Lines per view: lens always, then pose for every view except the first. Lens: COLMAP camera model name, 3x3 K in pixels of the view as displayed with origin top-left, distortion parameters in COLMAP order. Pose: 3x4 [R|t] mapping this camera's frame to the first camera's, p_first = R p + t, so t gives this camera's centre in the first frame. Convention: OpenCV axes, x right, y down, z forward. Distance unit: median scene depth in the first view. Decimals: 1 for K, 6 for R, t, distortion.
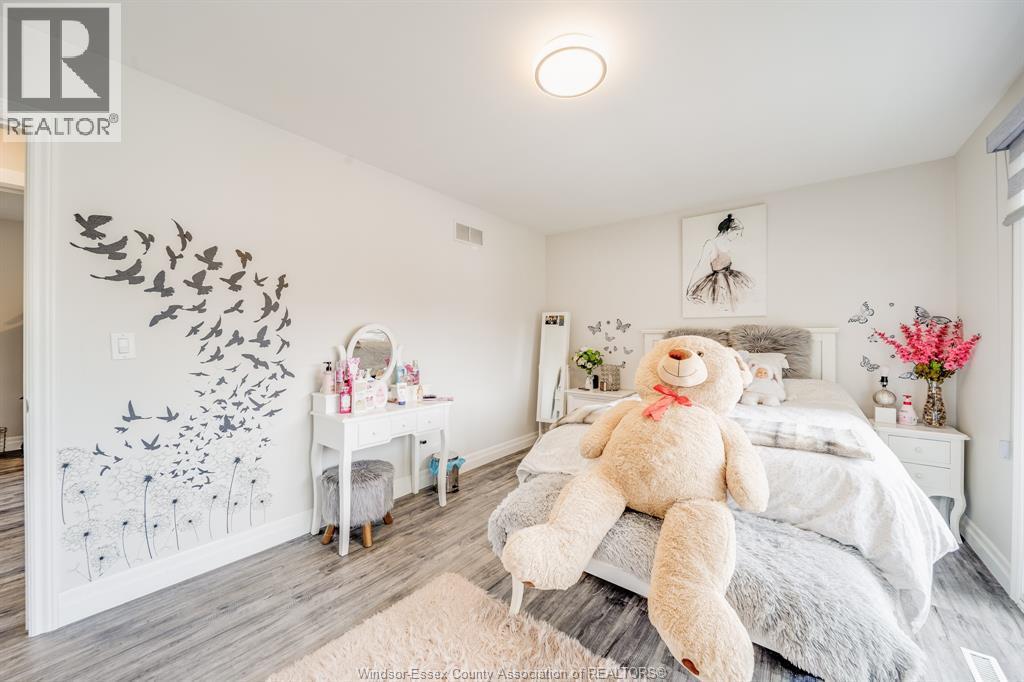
lens RADIAL K [[360.9, 0, 513.9], [0, 360.9, 338.1], [0, 0, 1]] dist [-0.003840, -0.001605]
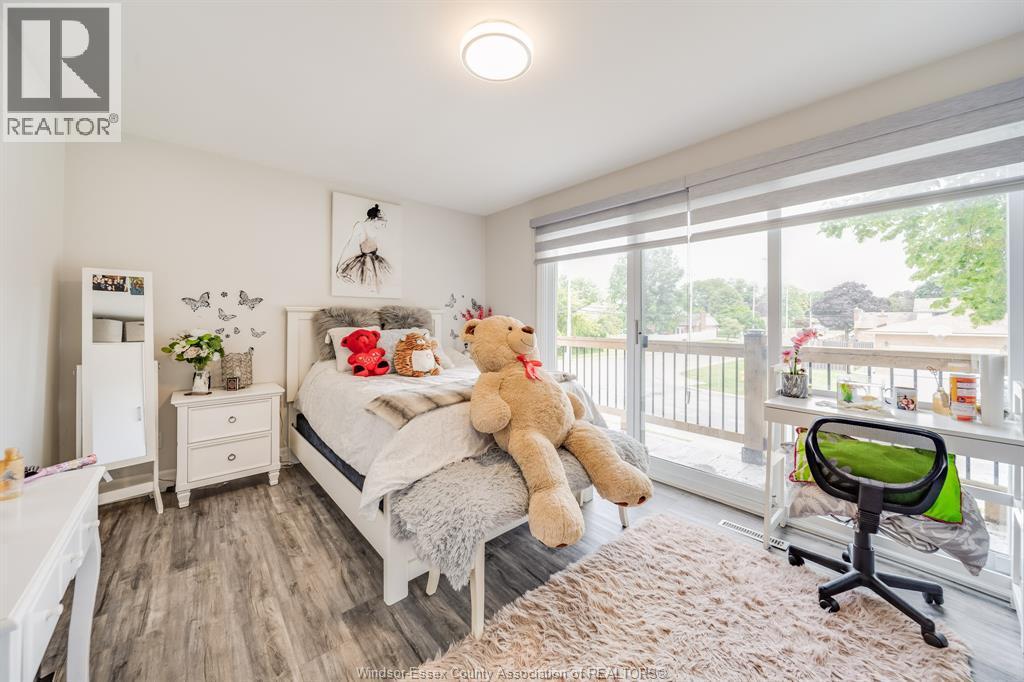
lens RADIAL K [[360.9, 0, 520.2], [0, 360.9, 321.2], [0, 0, 1]] dist [-0.003840, -0.001605]
pose [[0.196673, -0.004643, 0.980458, -0.384051], [-0.001471, 0.999986, 0.005031, 0.005949], [-0.980468, -0.002432, 0.196664, 0.344832]]
